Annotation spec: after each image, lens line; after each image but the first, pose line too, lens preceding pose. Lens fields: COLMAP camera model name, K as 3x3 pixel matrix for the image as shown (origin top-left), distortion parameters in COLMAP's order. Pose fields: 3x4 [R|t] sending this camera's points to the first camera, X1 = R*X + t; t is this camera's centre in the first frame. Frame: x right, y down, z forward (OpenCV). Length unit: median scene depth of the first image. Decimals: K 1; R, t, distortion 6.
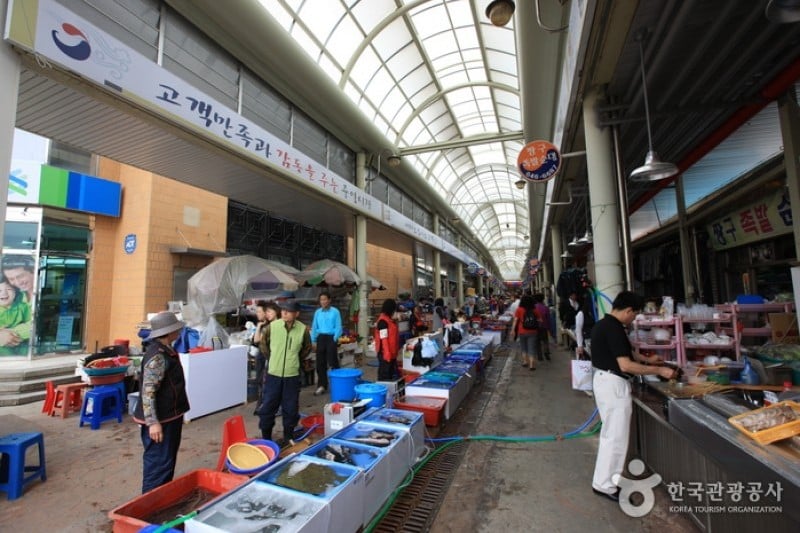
lens RADIAL K [[365.4, 0, 400.0], [0, 365.4, 266.5], [0, 0, 1]] dist [-0.048483, 0.000324]
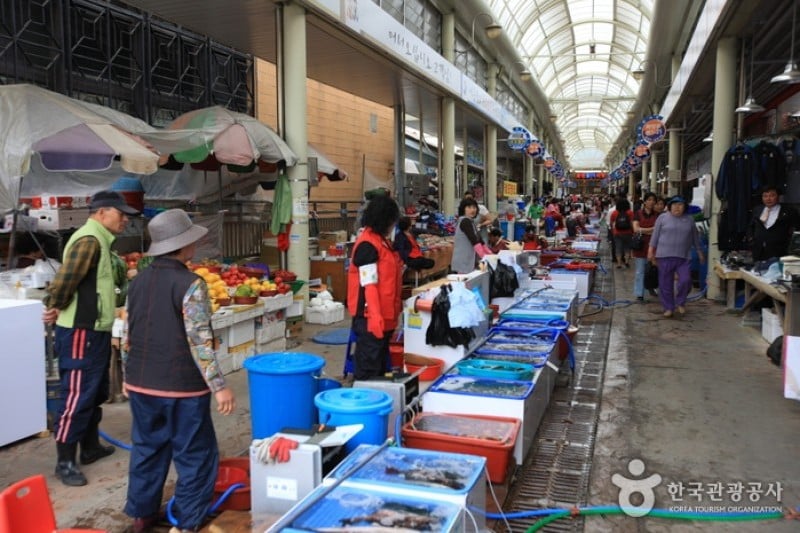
lens RADIAL K [[749.9, 0, 400.0], [0, 749.9, 266.5], [0, 0, 1]] dist [0.023911, 0.009973]
pose [[0.997824, 0.007991, 0.065443, -0.046436], [-0.018982, 0.985418, 0.169091, 0.016195], [-0.063138, -0.169966, 0.983425, 0.083648]]
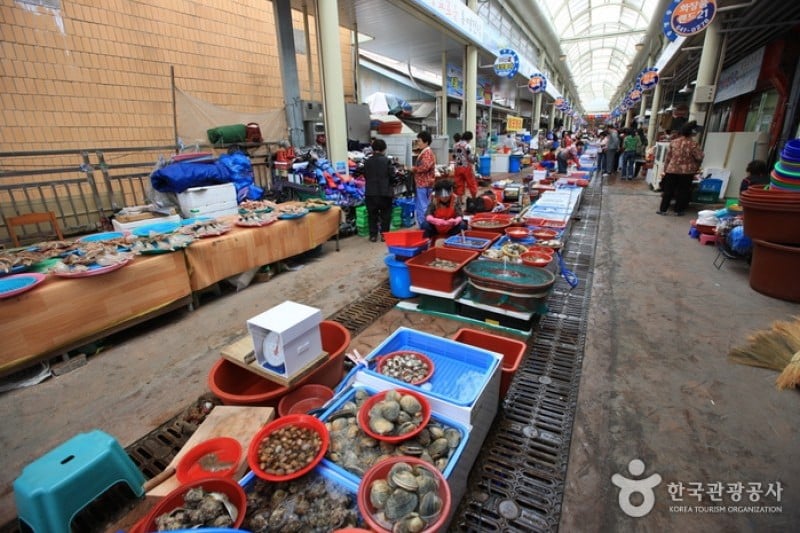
lens RADIAL K [[350.4, 0, 400.0], [0, 350.4, 266.5], [0, 0, 1]] dist [-0.031259, 0.000270]
pose [[0.983594, 0.046727, -0.174237, 0.483120], [0.031701, 0.906067, 0.421945, 0.137005], [0.177587, -0.420547, 0.889721, 1.562233]]
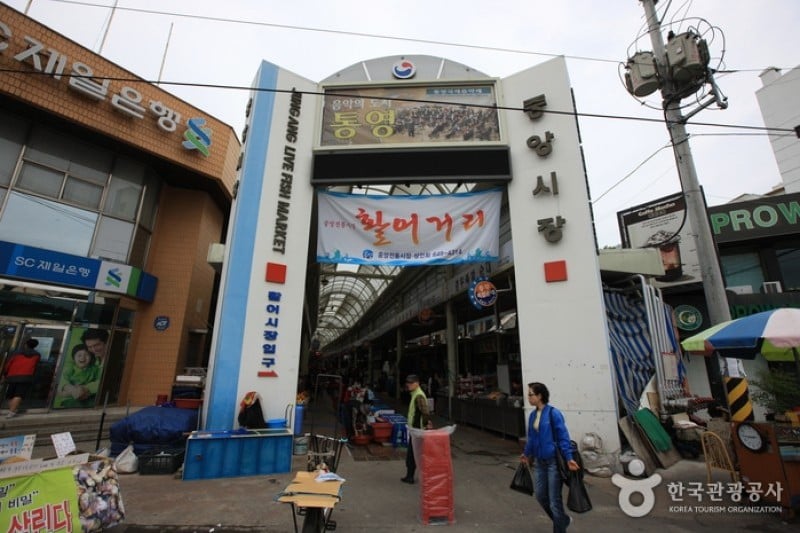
lens RADIAL K [[365.4, 0, 400.0], [0, 365.4, 266.5], [0, 0, 1]] dist [-0.048483, 0.000324]
pose [[0.835312, 0.168547, 0.523303, -0.758966], [-0.072118, 0.977214, -0.199629, -0.071113], [-0.545026, 0.129013, 0.828434, -0.698176]]
